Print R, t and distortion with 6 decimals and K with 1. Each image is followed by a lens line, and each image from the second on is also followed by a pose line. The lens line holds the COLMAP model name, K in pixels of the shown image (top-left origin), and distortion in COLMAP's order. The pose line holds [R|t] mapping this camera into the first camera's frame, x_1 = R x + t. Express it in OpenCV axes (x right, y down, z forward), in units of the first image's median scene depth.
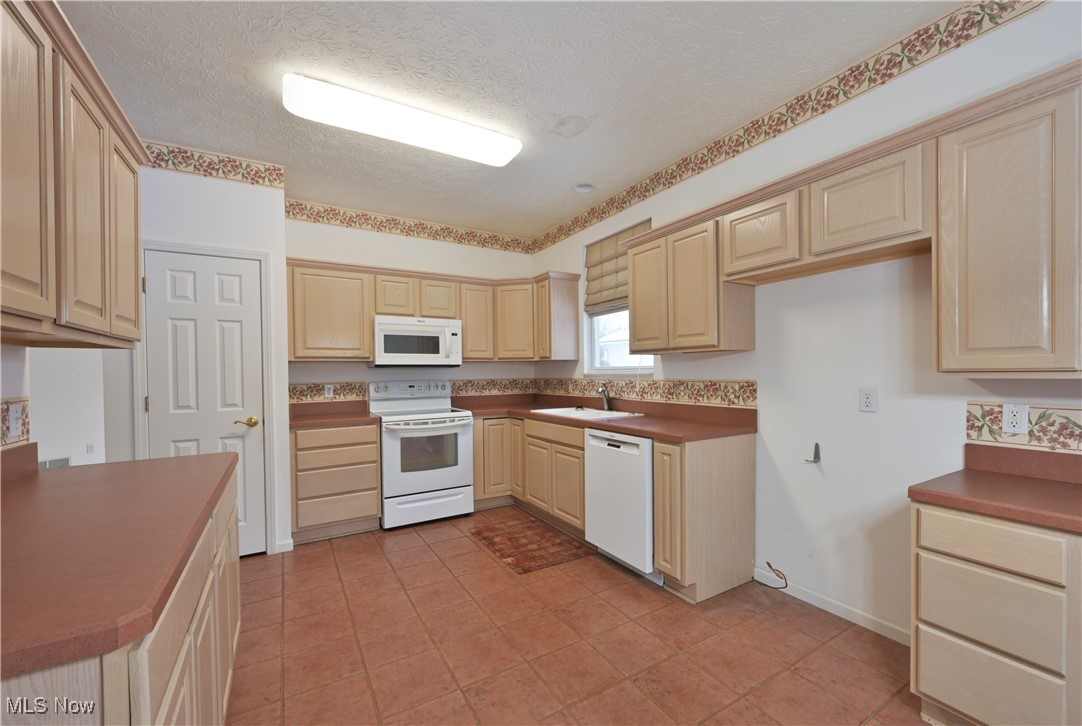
lens RADIAL K [[426.1, 0, 541.1], [0, 426.1, 378.9], [0, 0, 1]] dist [-0.002155, 0.000565]
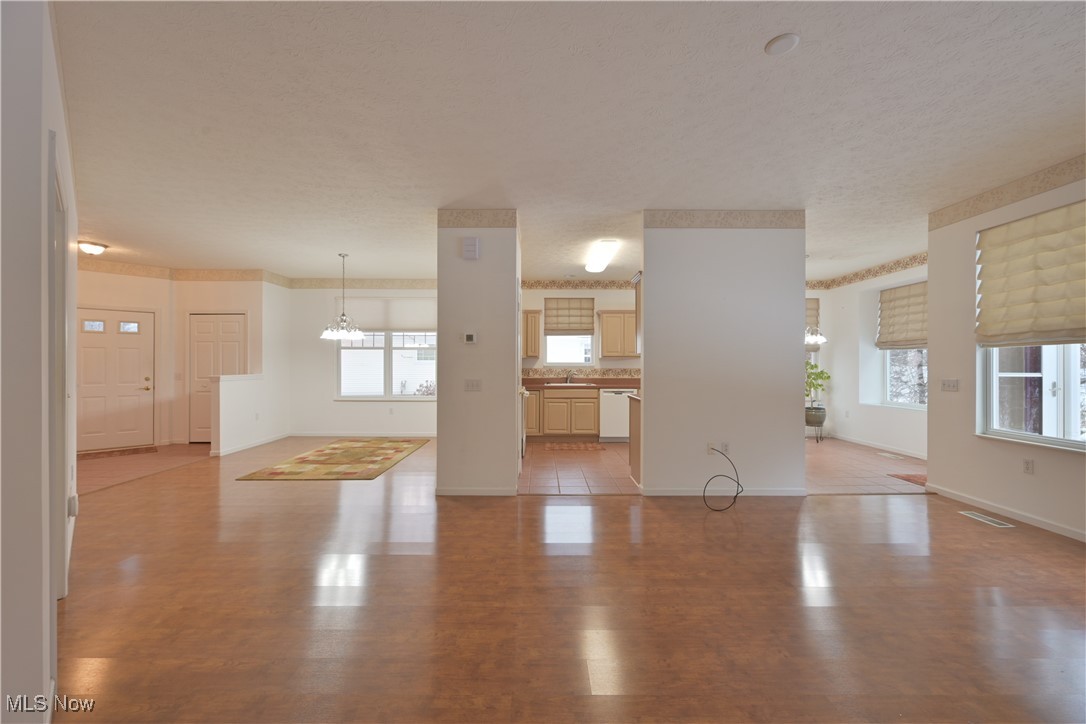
lens RADIAL K [[427.6, 0, 539.9], [0, 427.6, 363.6], [0, 0, 1]] dist [-0.002155, 0.000565]
pose [[0.513153, 0.014799, 0.858170, -1.975328], [0.005206, 0.999779, -0.020354, 0.022198], [-0.858281, 0.014913, 0.512963, 0.077907]]
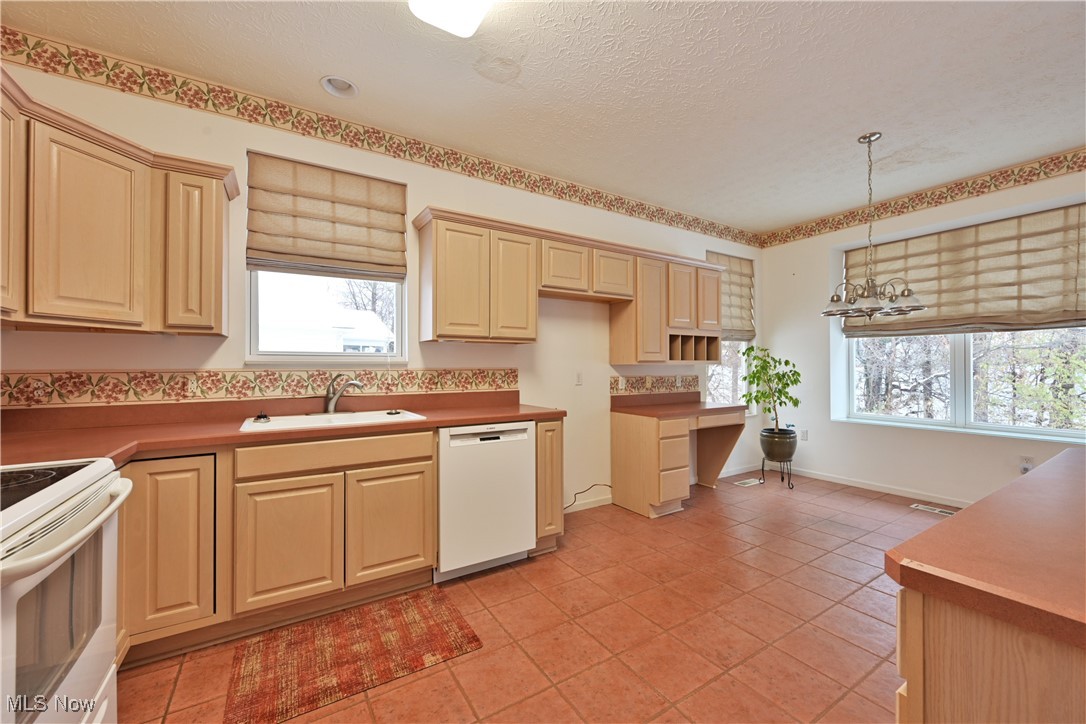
lens RADIAL K [[427.6, 0, 542.1], [0, 427.6, 362.6], [0, 0, 1]] dist [-0.002155, 0.000565]
pose [[-0.019077, 0.019652, 0.999625, -0.655950], [0.017872, 0.999654, -0.019311, 0.011358], [-0.999658, 0.017497, -0.019422, 0.787769]]
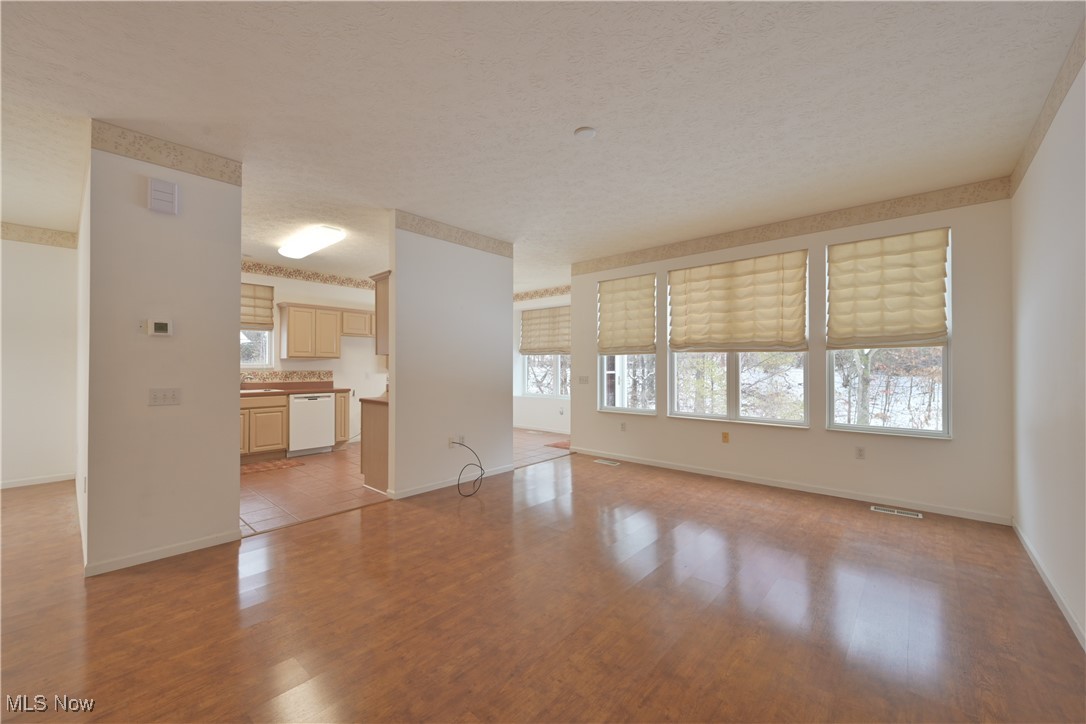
lens RADIAL K [[427.6, 0, 542.7], [0, 427.6, 363.6], [0, 0, 1]] dist [-0.002155, 0.000565]
pose [[-0.298236, 0.018228, 0.954318, -2.051929], [0.017634, 0.999752, -0.013585, 0.017257], [-0.954329, 0.012777, -0.298483, 0.445883]]
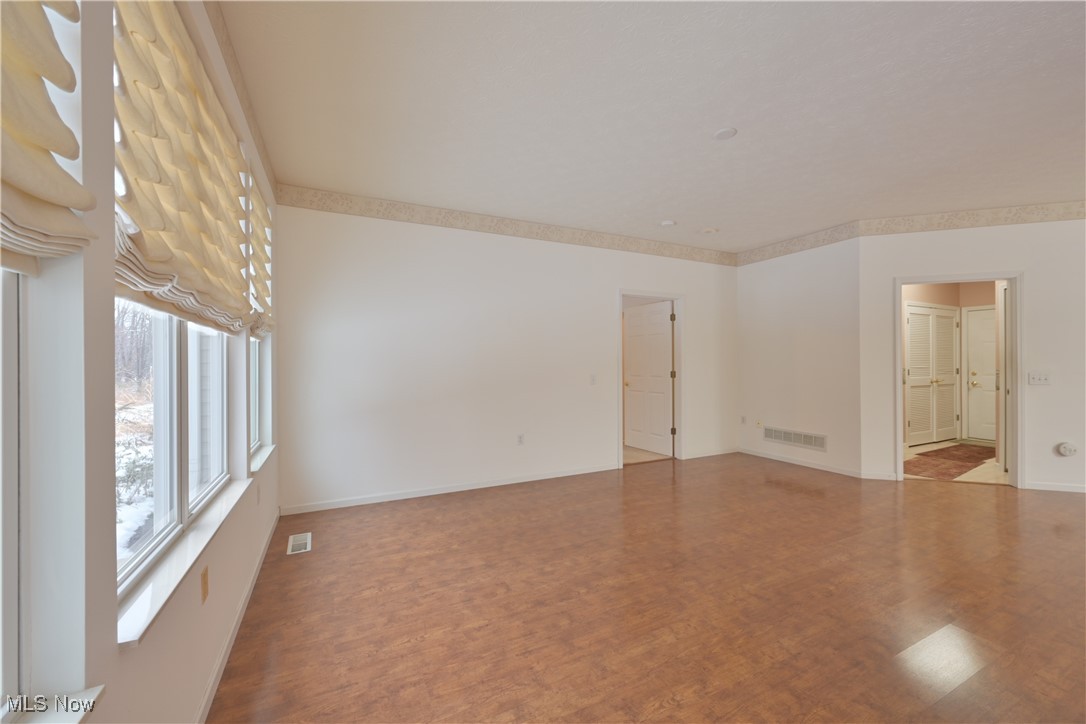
lens RADIAL K [[427.6, 0, 545.1], [0, 427.6, 362.3], [0, 0, 1]] dist [-0.002155, 0.000565]
pose [[-0.082244, 0.012006, -0.996540, -0.283866], [-0.009179, 0.999876, 0.012803, 0.005709], [0.996570, 0.010200, -0.082124, -0.216820]]
